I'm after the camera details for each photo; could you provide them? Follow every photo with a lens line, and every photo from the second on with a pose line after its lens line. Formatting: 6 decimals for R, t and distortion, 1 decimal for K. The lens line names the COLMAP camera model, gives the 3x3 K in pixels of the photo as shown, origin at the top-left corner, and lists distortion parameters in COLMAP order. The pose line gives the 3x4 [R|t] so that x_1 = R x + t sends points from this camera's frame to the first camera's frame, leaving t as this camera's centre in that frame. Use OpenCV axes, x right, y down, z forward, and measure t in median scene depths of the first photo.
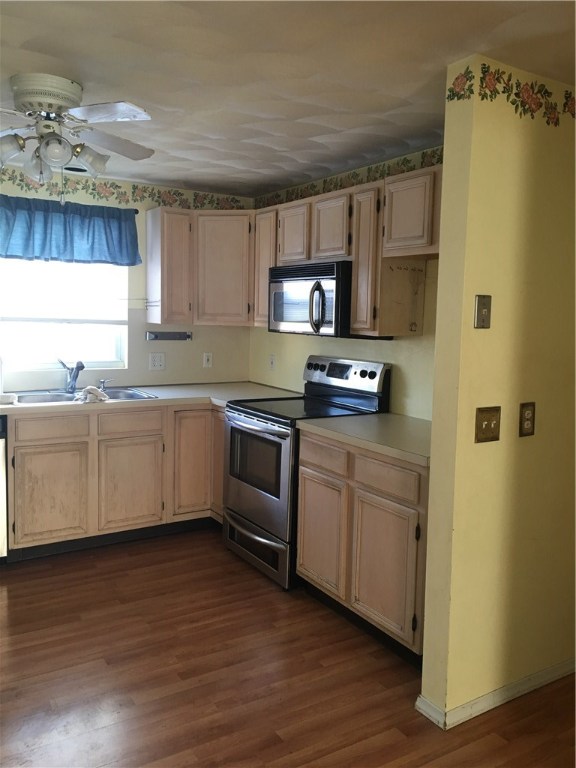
lens RADIAL K [[648.8, 0, 288.9], [0, 648.8, 379.1], [0, 0, 1]] dist [0.094500, -0.110868]
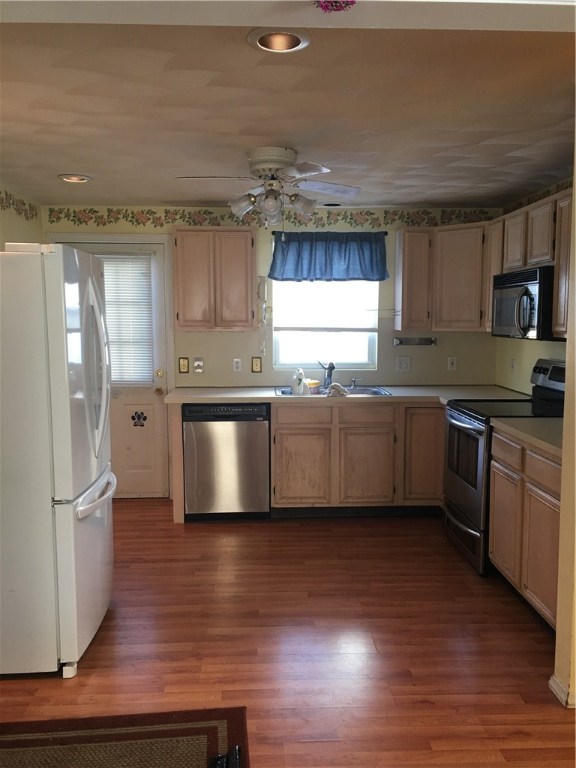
lens RADIAL K [[648.8, 0, 291.7], [0, 648.8, 389.2], [0, 0, 1]] dist [0.094500, -0.110868]
pose [[0.871080, 0.030675, -0.490182, 0.225235], [-0.029351, 0.999515, 0.010390, 0.012766], [0.490263, 0.005337, 0.871558, -0.092483]]
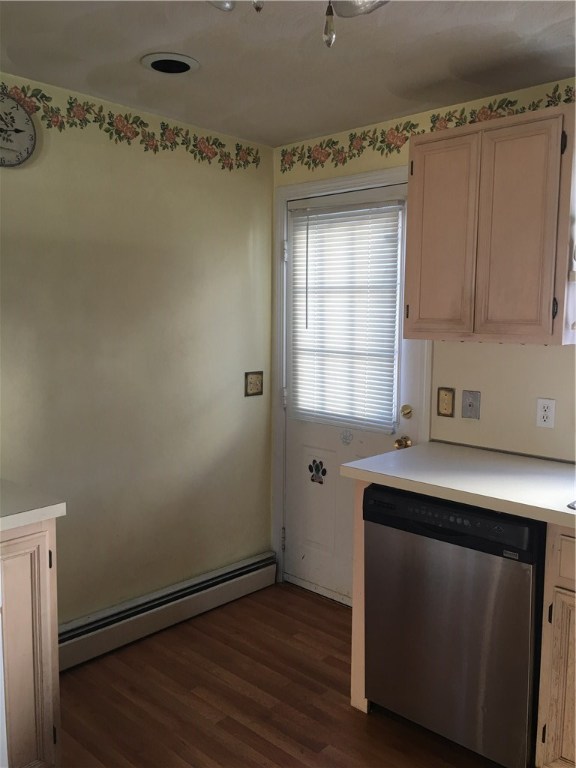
lens RADIAL K [[648.8, 0, 286.2], [0, 648.8, 381.1], [0, 0, 1]] dist [0.094500, -0.110868]
pose [[0.259582, 0.082551, -0.962186, 0.017655], [-0.100829, 0.993211, 0.058011, -0.066311], [0.960443, 0.081958, 0.266143, 0.622702]]
